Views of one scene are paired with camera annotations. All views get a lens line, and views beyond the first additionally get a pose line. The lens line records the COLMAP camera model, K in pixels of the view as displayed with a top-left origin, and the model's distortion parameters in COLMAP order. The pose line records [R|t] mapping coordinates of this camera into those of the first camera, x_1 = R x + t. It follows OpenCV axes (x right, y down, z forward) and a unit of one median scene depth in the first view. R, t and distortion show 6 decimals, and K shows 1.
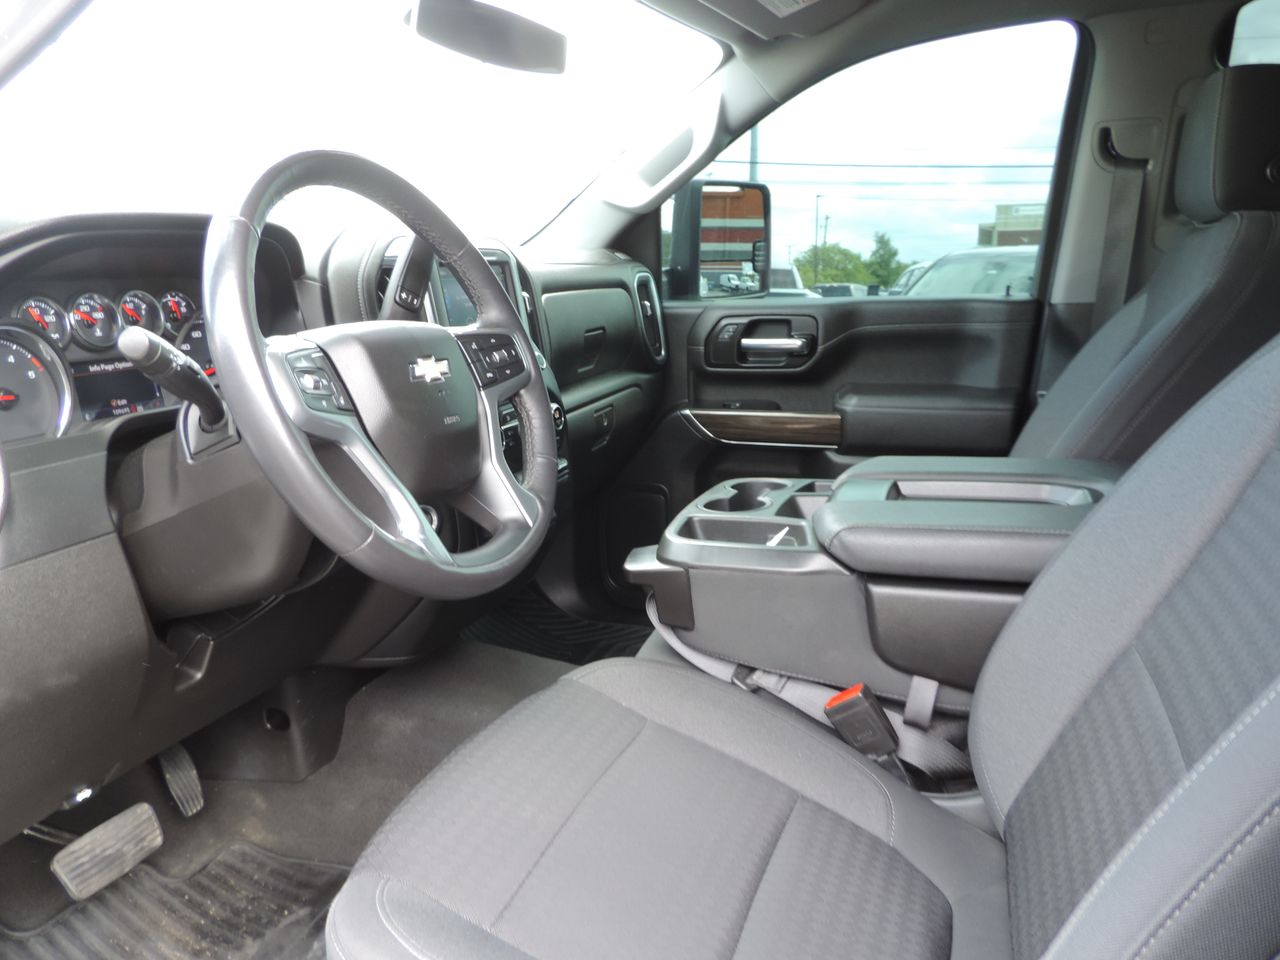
lens RADIAL K [[912.1, 0, 637.4], [0, 912.1, 482.6], [0, 0, 1]] dist [-0.015260, 0.004017]
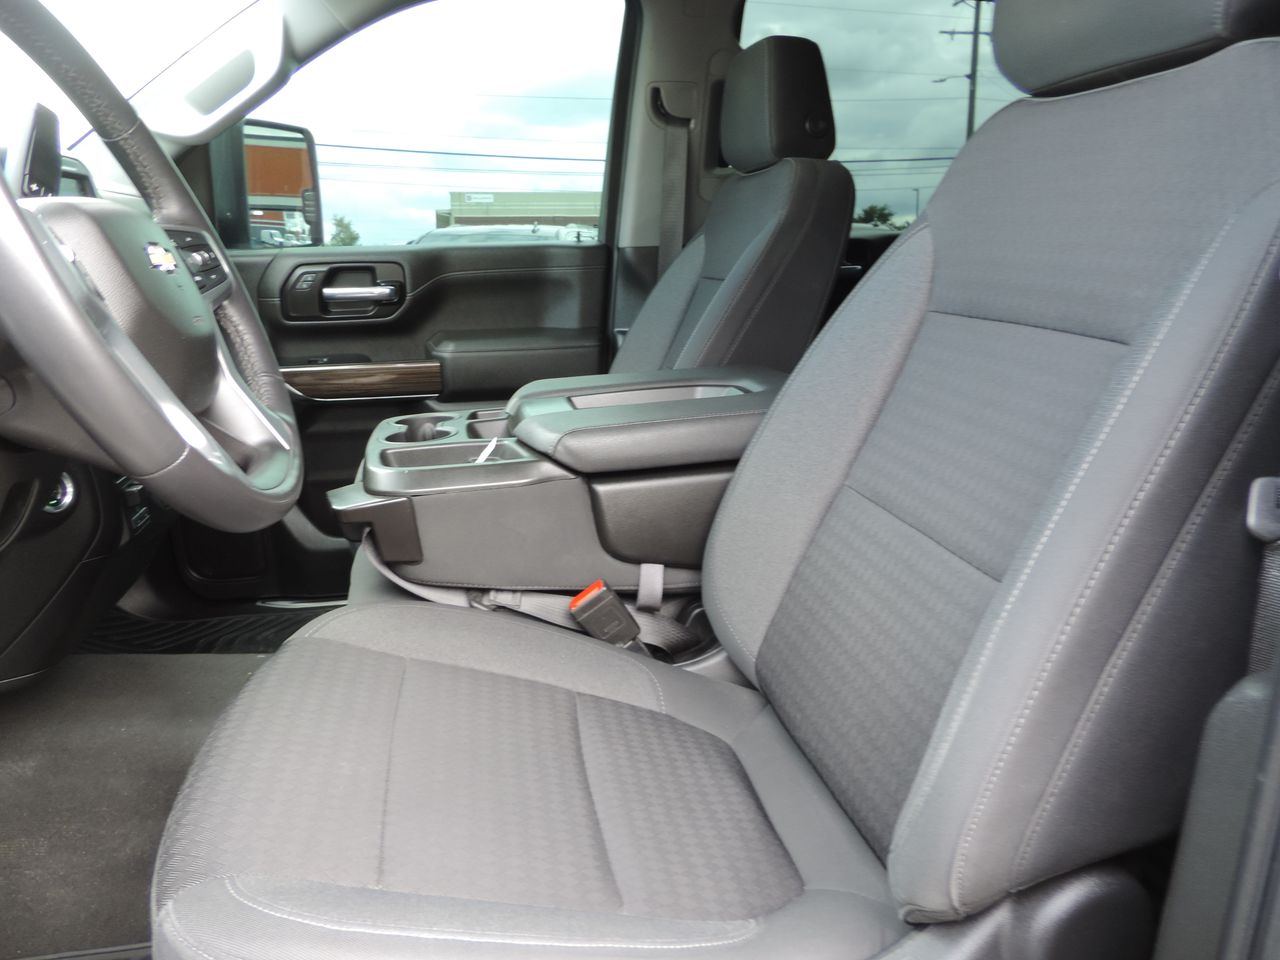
lens RADIAL K [[912.1, 0, 634.0], [0, 912.1, 479.8], [0, 0, 1]] dist [-0.015260, 0.004017]
pose [[0.846893, -0.122516, 0.517457, -0.198529], [0.116458, 0.992206, 0.044321, 0.052825], [-0.518855, 0.022727, 0.854560, 0.066929]]
